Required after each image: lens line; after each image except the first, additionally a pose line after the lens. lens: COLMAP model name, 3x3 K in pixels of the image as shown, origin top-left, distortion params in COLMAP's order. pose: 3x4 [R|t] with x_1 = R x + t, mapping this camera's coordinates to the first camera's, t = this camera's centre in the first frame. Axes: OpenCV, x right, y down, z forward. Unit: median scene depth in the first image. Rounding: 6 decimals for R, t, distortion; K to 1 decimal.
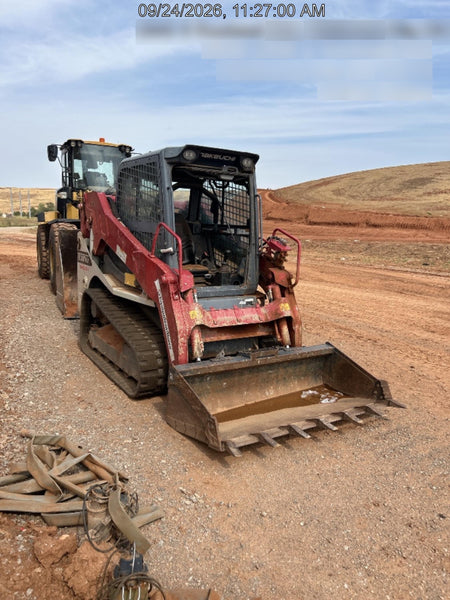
lens RADIAL K [[412.9, 0, 225.0], [0, 412.9, 300.0], [0, 0, 1]] dist [0.004753, 0.000257]
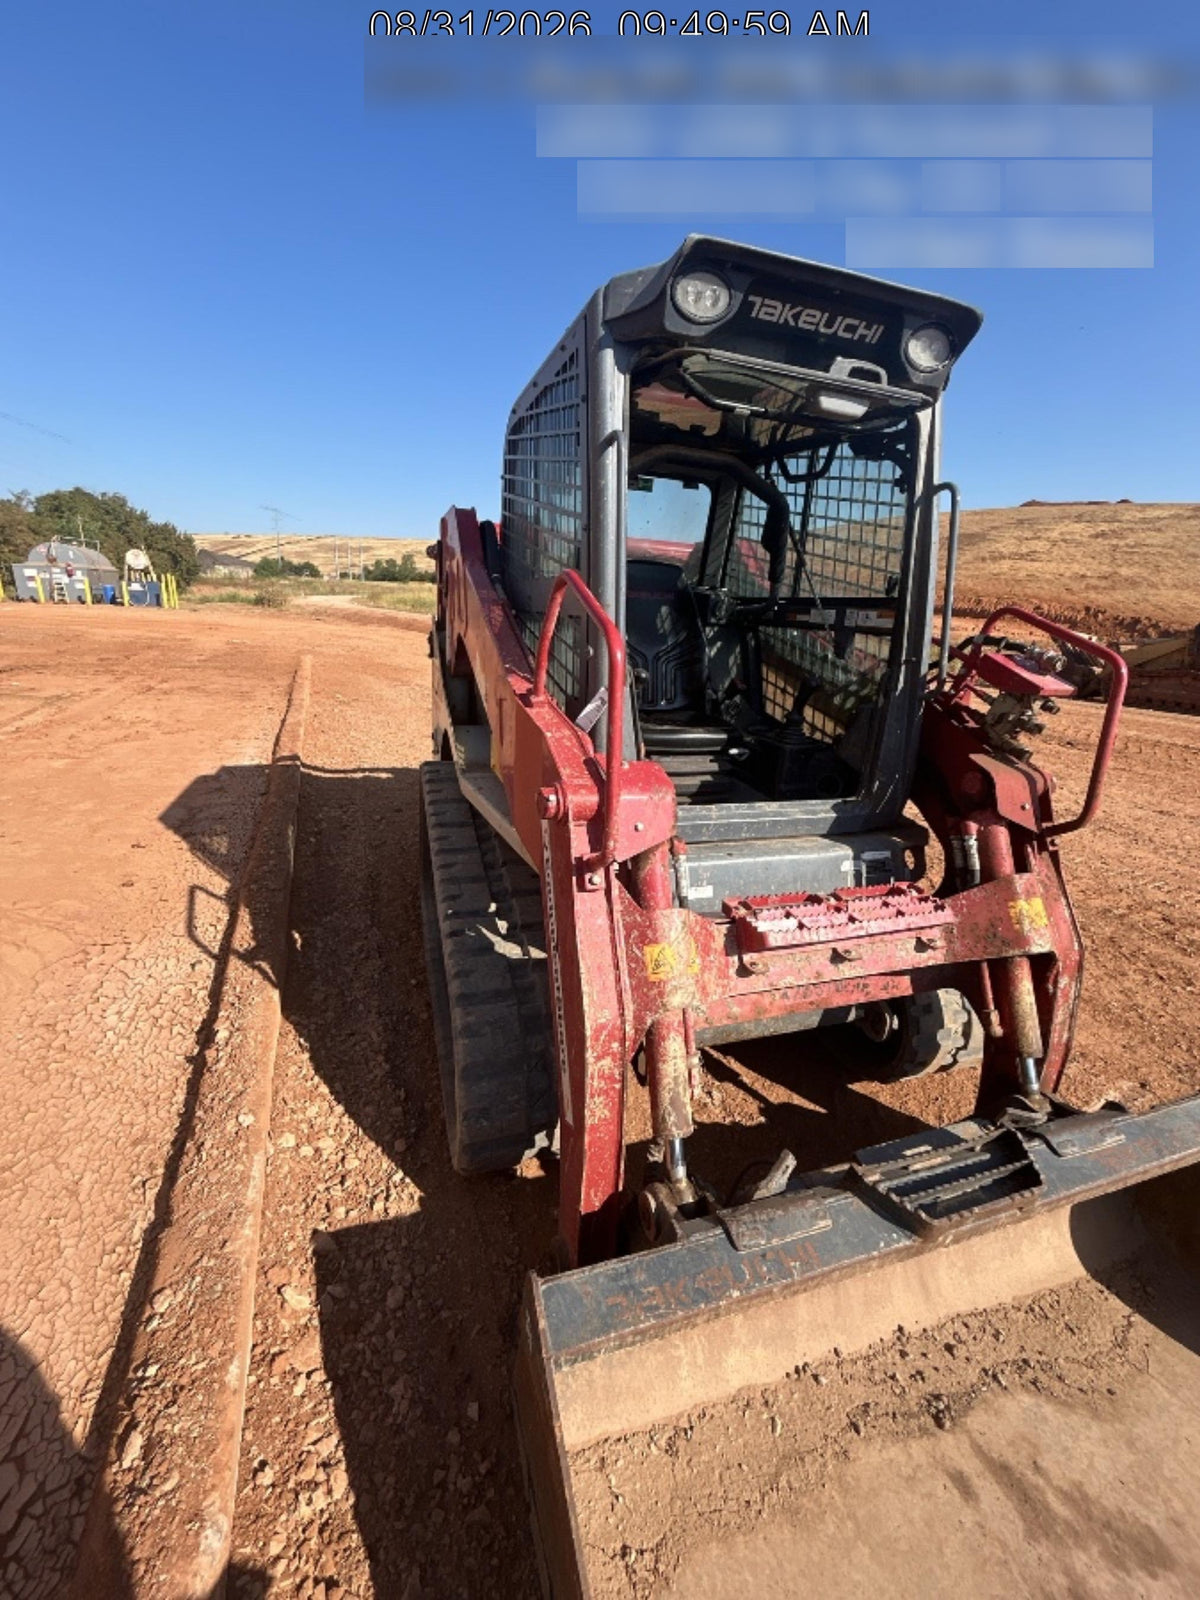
lens RADIAL K [[627.2, 0, 600.0], [0, 627.2, 800.0], [0, 0, 1]] dist [-0.020290, -0.000013]
pose [[0.965199, 0.086203, -0.246901, -0.024548], [-0.060426, 0.992076, 0.110152, -0.076618], [0.254440, -0.091399, 0.962760, 0.534237]]
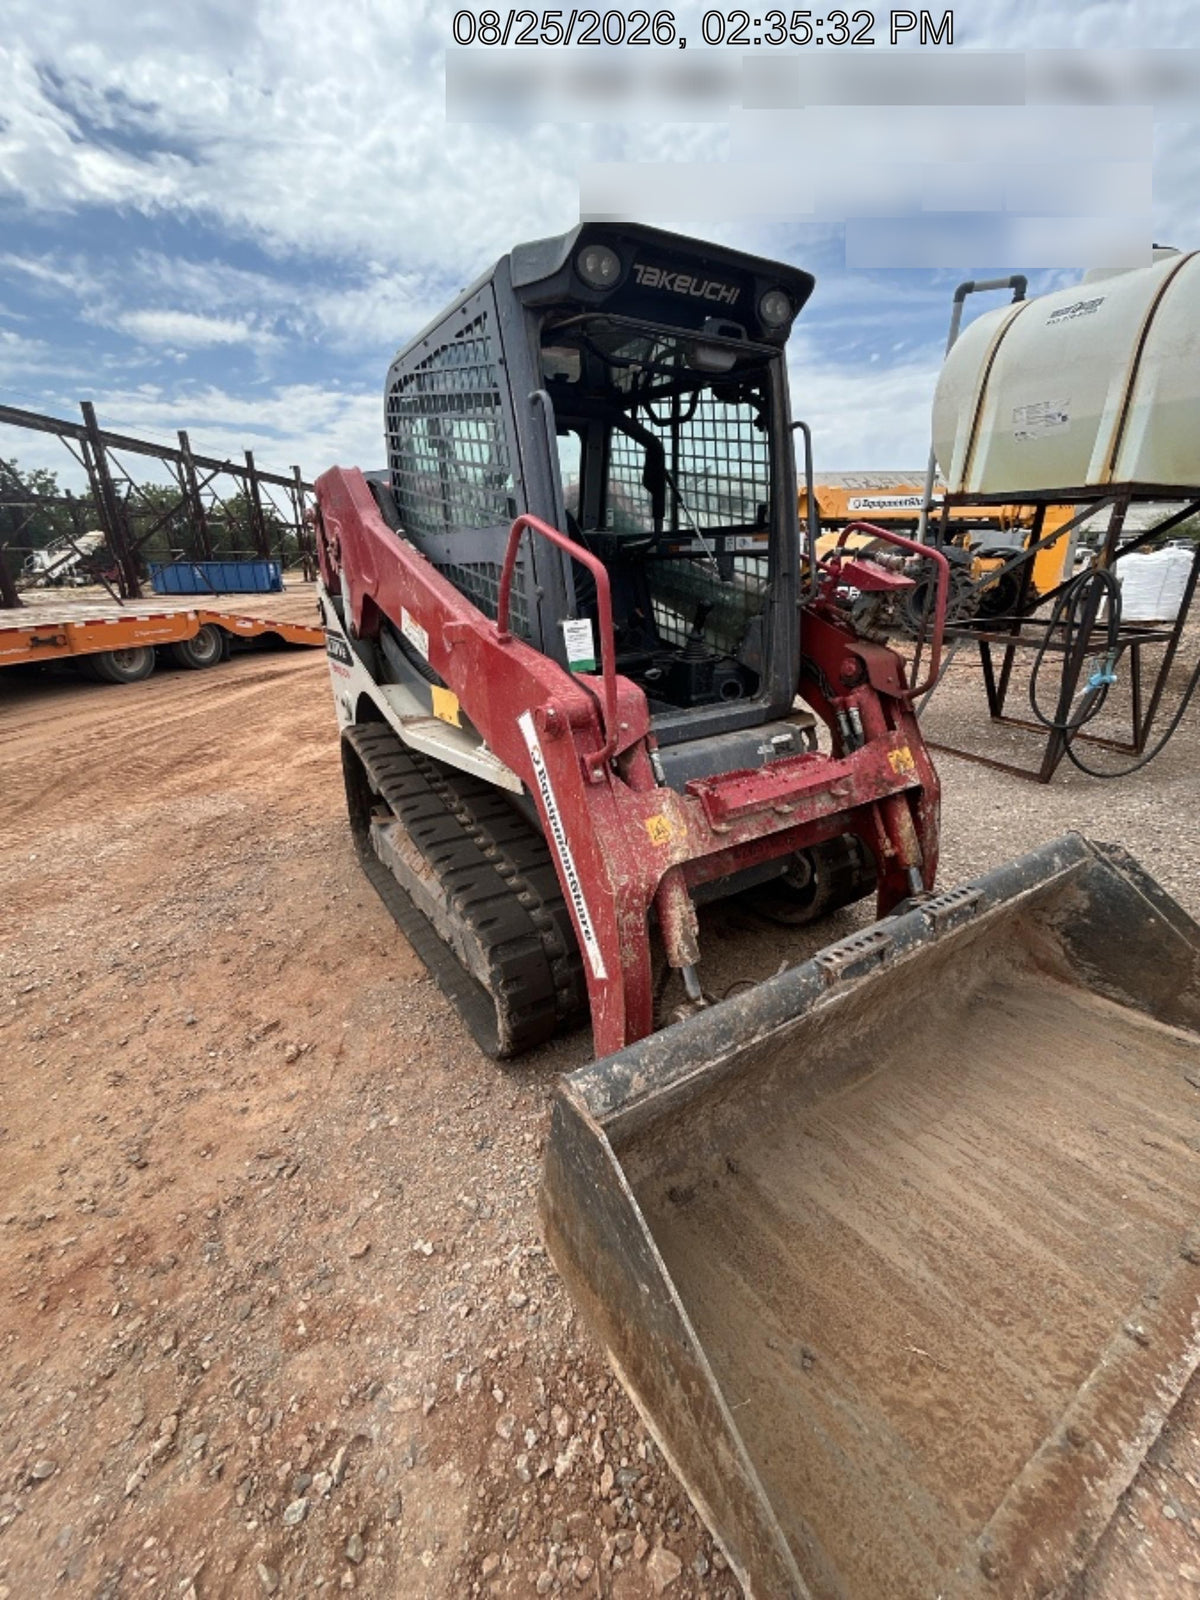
lens RADIAL K [[627.2, 0, 600.0], [0, 627.2, 800.0], [0, 0, 1]] dist [-0.020290, -0.000013]
pose [[0.997335, -0.062103, -0.038294, -0.082133], [0.068086, 0.980824, 0.182616, -0.058175], [0.026219, -0.184737, 0.982438, 0.457094]]
